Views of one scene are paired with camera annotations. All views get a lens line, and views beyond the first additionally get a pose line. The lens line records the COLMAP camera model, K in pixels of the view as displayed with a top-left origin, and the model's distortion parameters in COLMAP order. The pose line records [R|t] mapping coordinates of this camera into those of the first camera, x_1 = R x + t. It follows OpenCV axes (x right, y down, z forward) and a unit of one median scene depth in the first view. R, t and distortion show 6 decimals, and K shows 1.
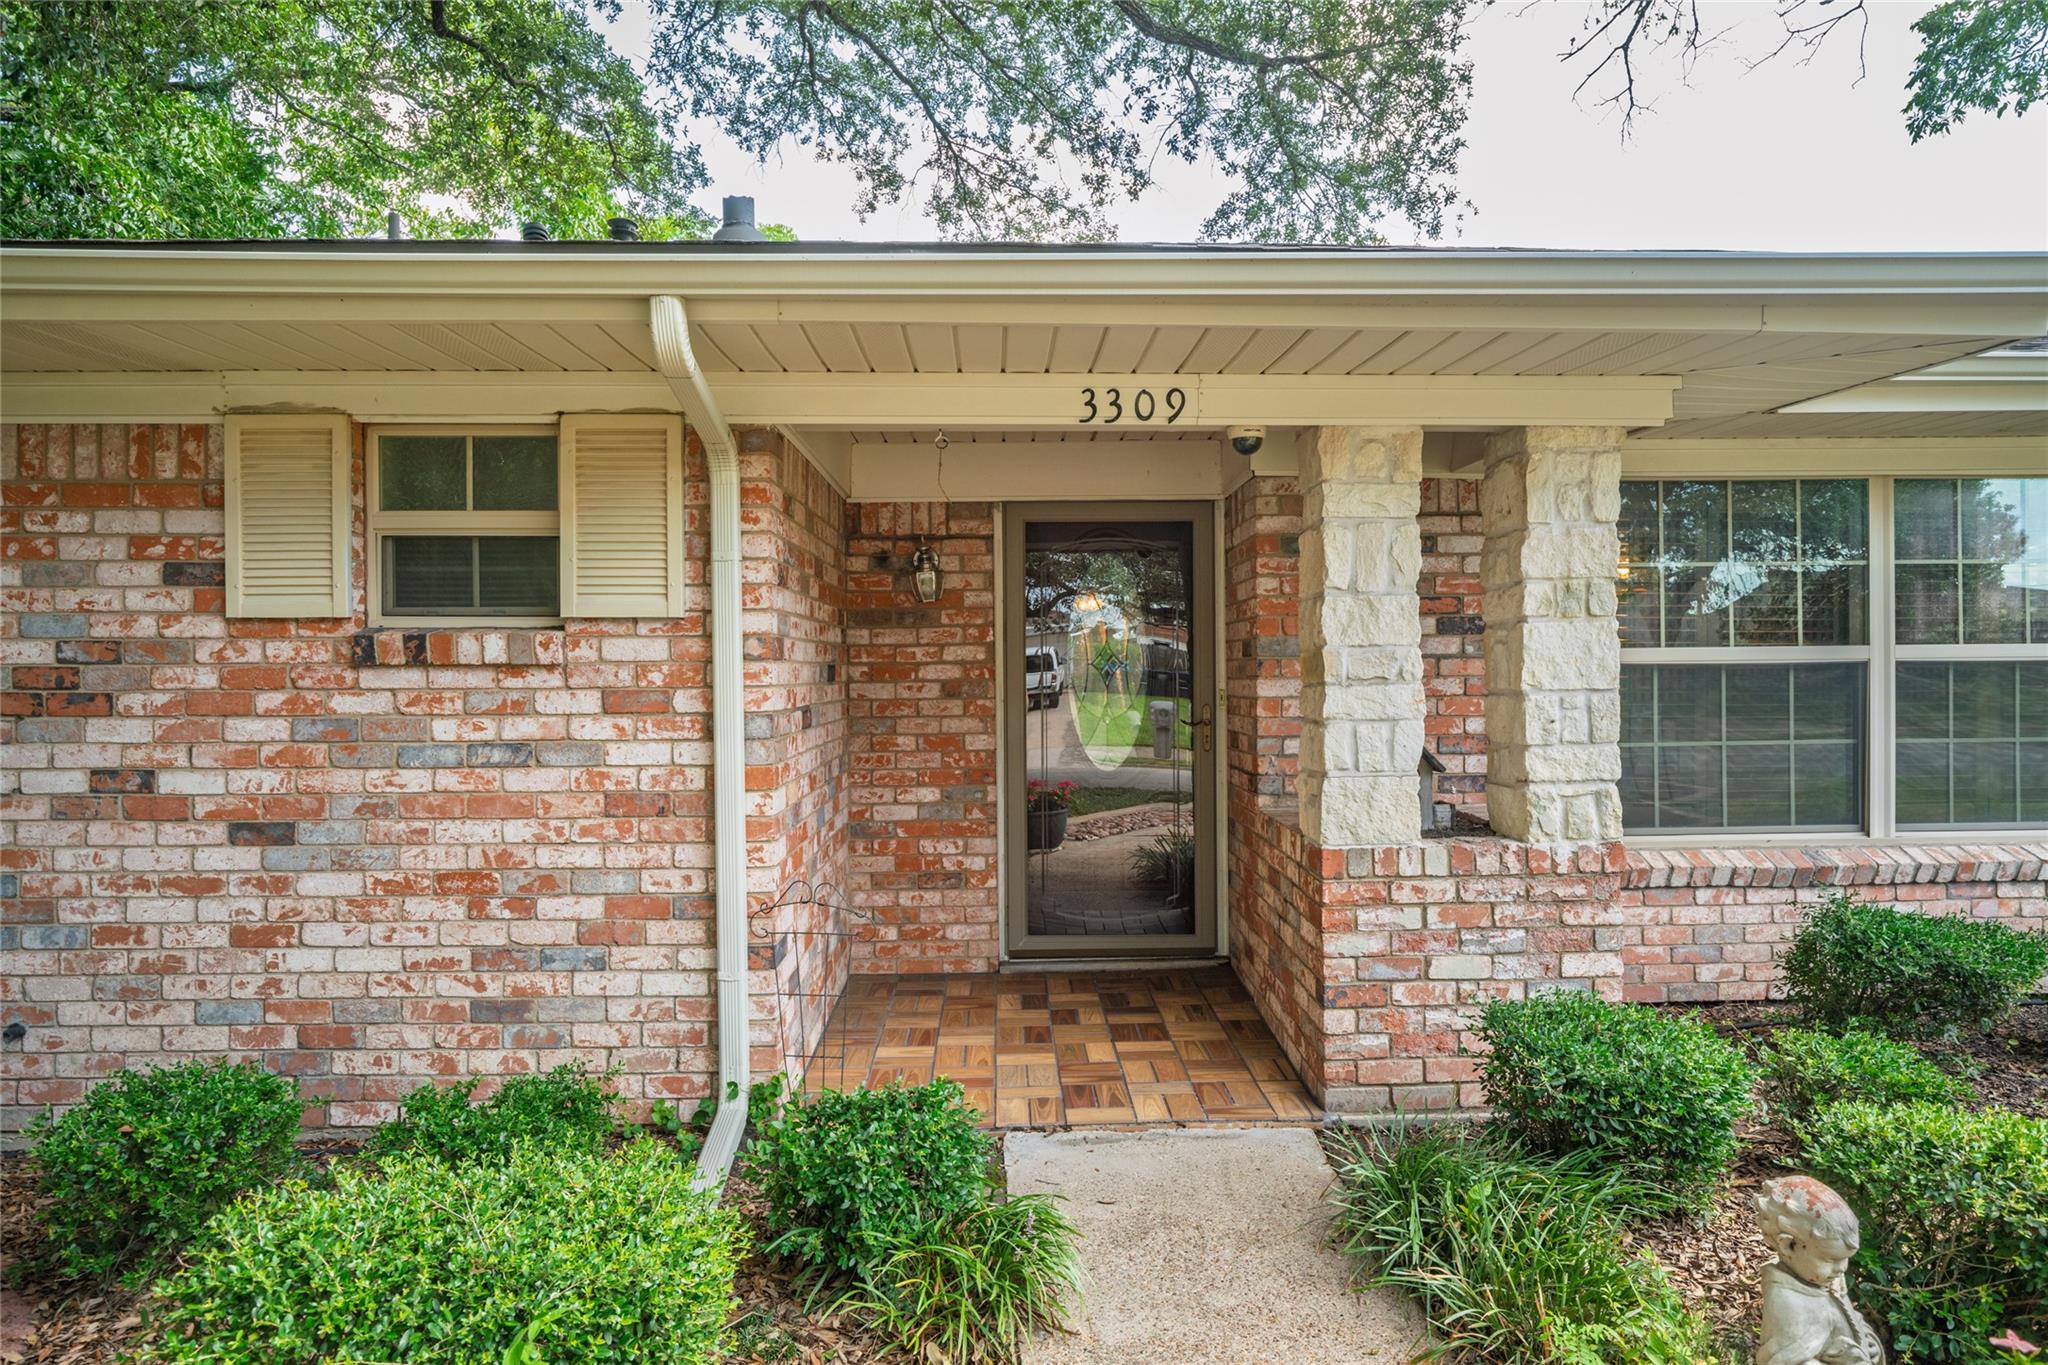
lens RADIAL K [[1200.3, 0, 1029.6], [0, 1200.3, 669.9], [0, 0, 1]] dist [-0.003301, -0.000534]
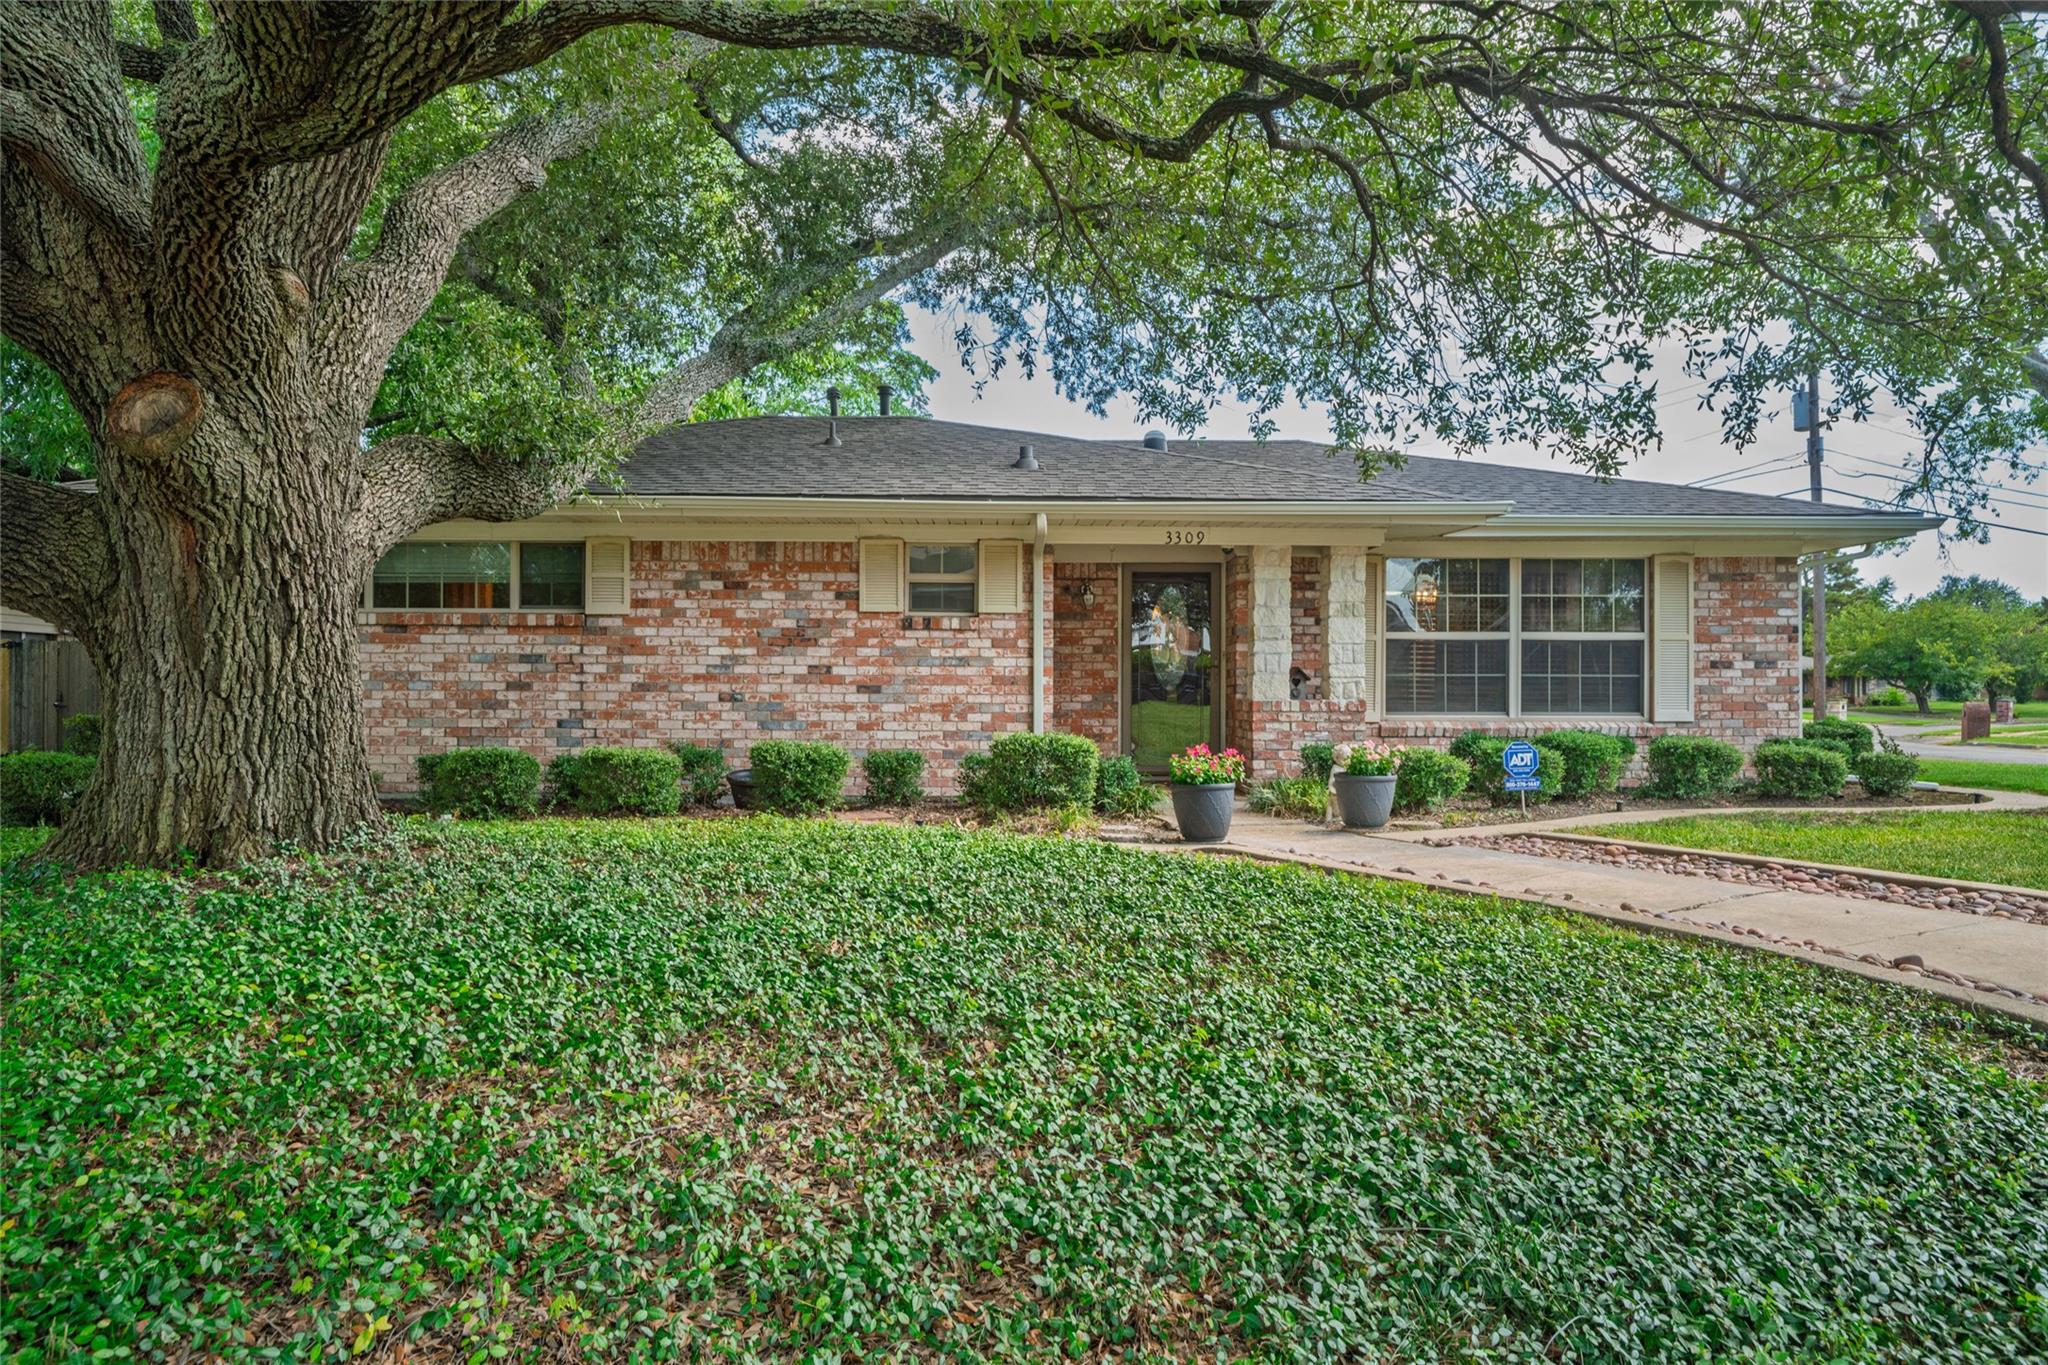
lens RADIAL K [[1337.0, 0, 1021.0], [0, 1337.0, 688.0], [0, 0, 1]] dist [-0.004954, -0.000224]
pose [[0.999628, 0.011988, -0.024481, -0.212267], [-0.012008, 0.999928, -0.000658, 0.131090], [0.024472, 0.000952, 0.999700, -2.086654]]
